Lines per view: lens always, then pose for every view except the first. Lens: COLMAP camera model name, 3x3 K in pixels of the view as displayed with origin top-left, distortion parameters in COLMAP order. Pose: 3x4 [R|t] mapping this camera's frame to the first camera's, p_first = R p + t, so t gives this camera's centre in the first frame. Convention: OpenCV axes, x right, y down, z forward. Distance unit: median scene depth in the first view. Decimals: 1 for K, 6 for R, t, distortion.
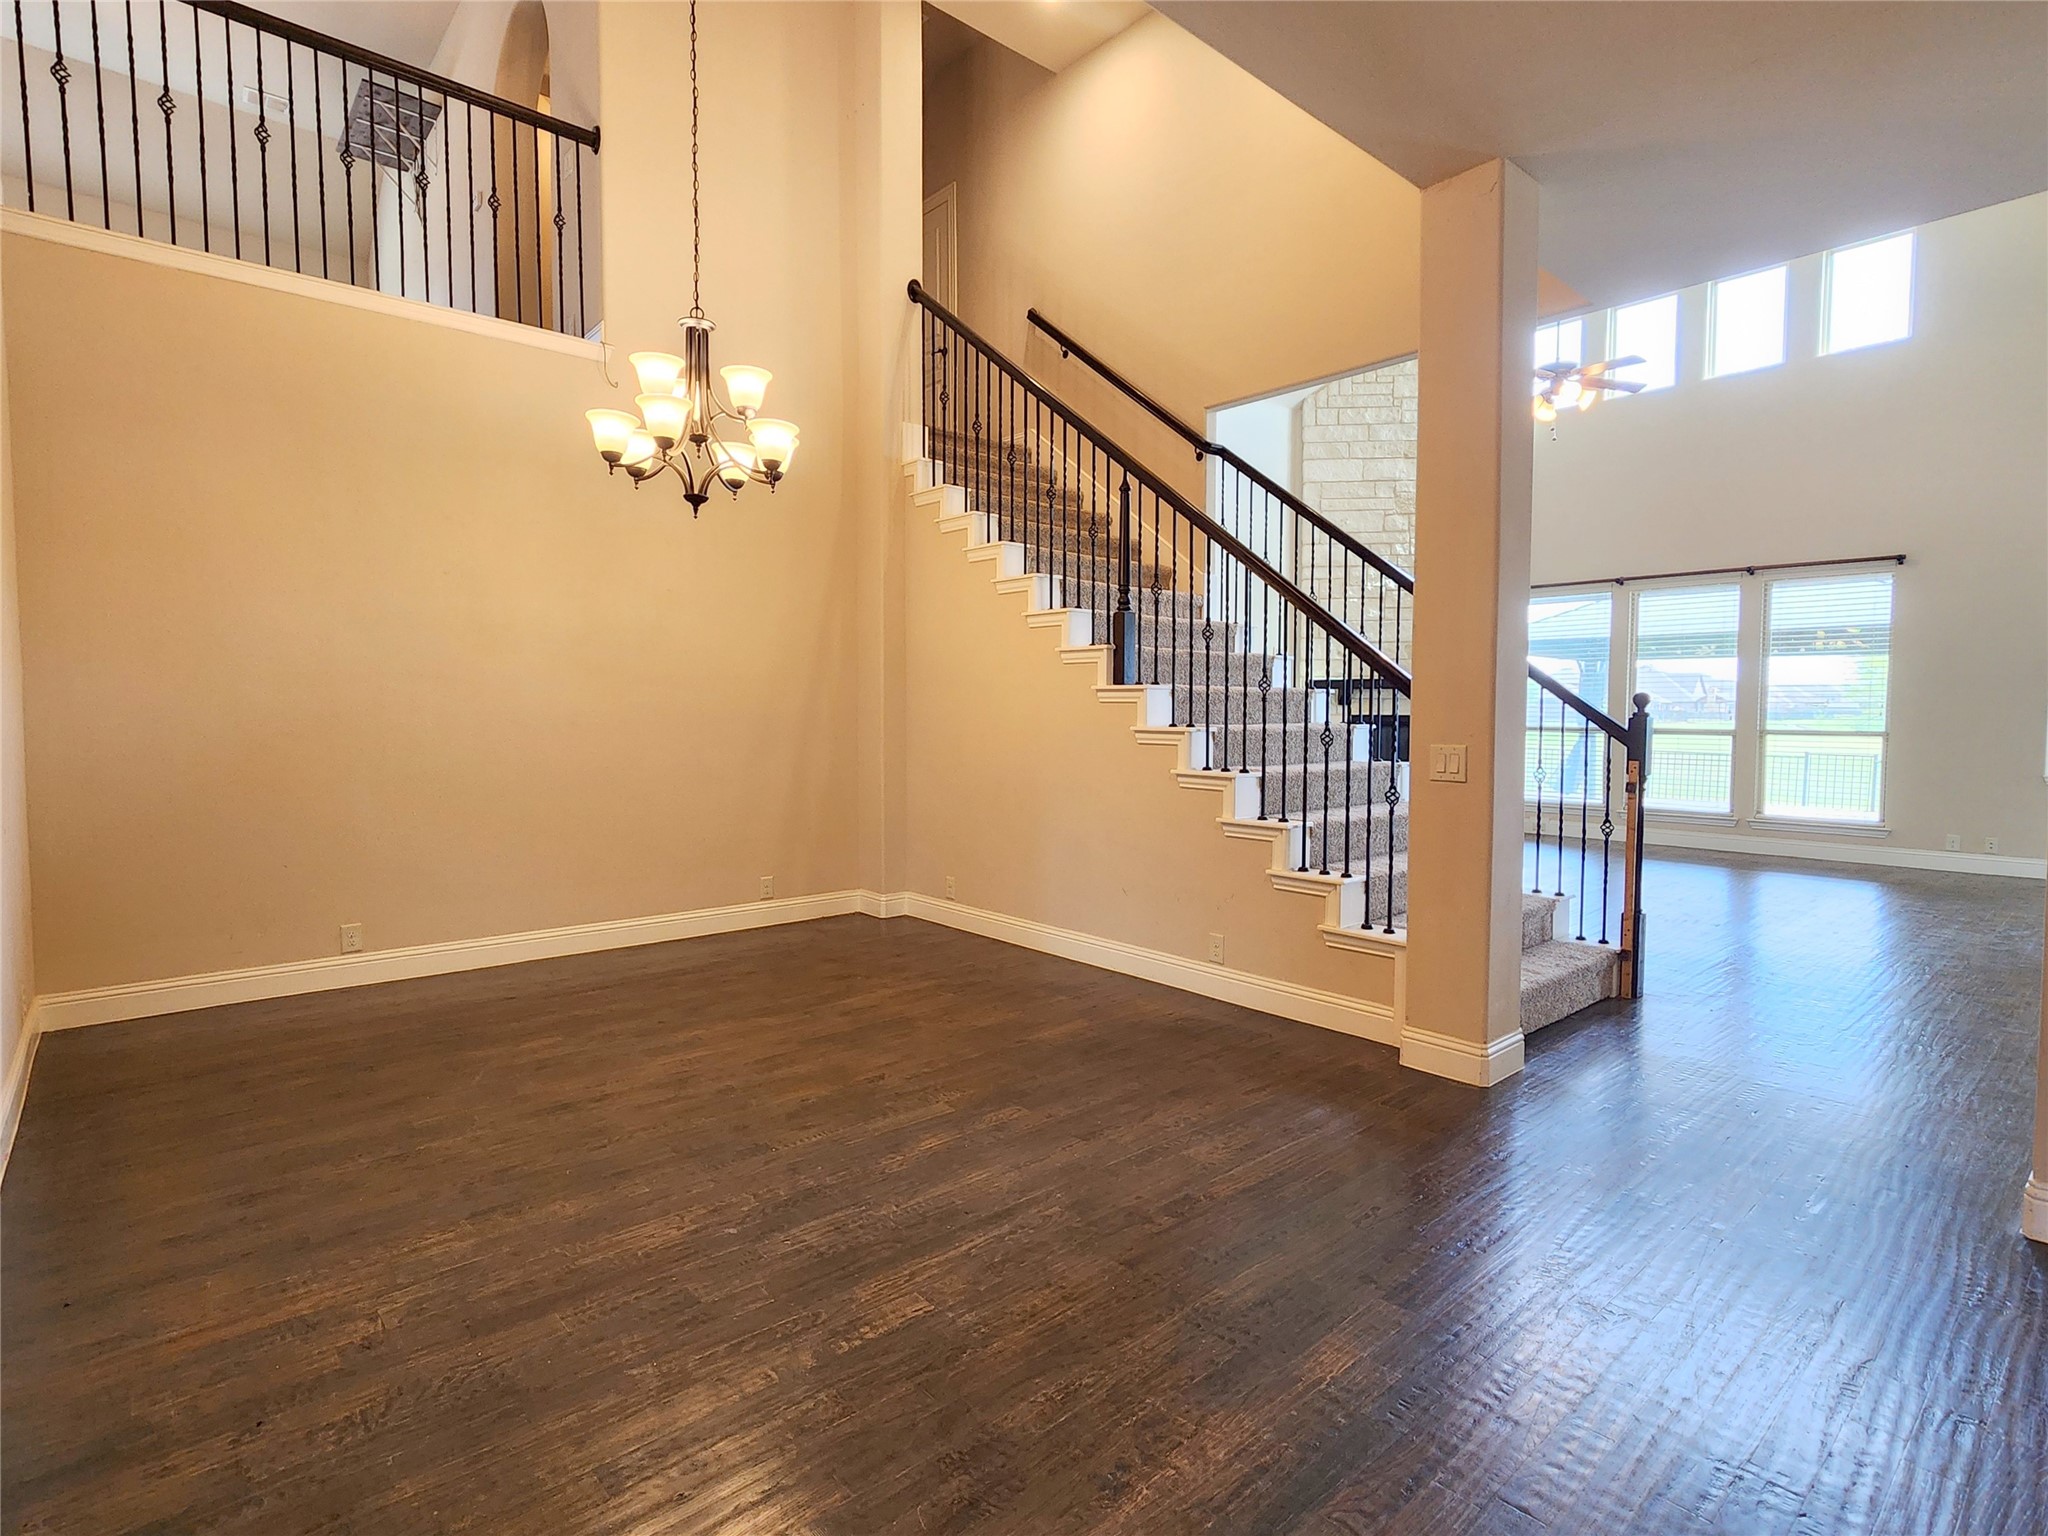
lens RADIAL K [[1022.1, 0, 1033.9], [0, 1022.1, 761.2], [0, 0, 1]] dist [-0.002588, -0.000754]
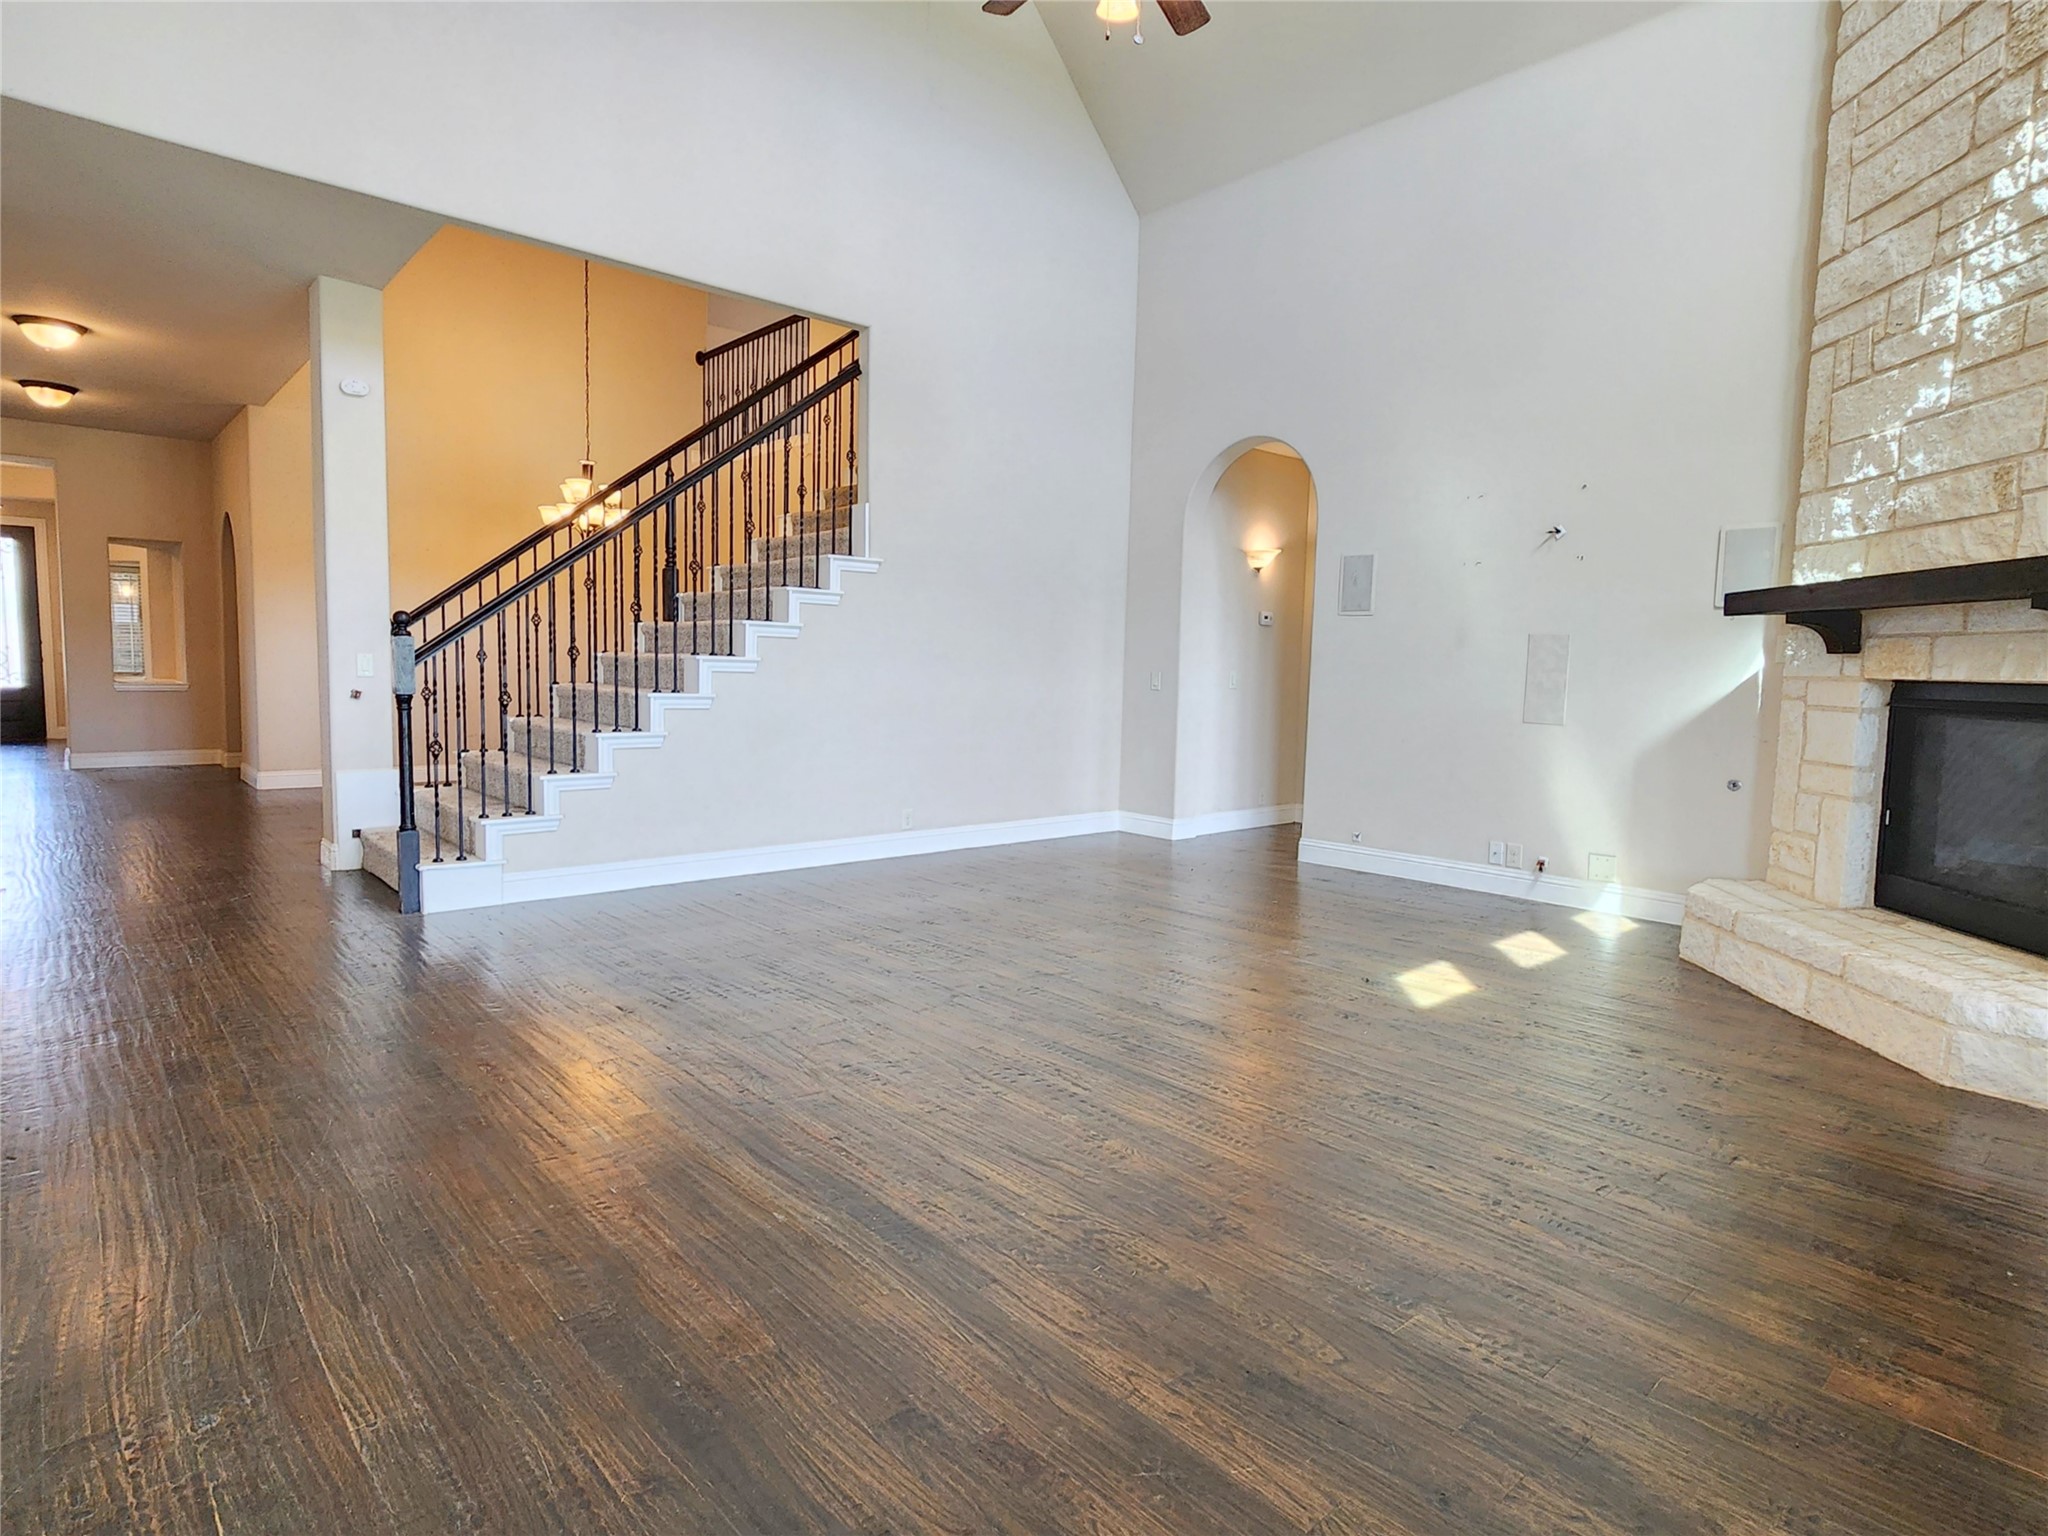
lens RADIAL K [[1106.0, 0, 1026.3], [0, 1106.0, 757.6], [0, 0, 1]] dist [0.002177, 0.000462]
pose [[0.011630, 0.082682, -0.996508, 0.799753], [-0.078050, 0.993610, 0.081531, -0.028252], [0.996882, 0.076829, 0.018009, 0.754556]]
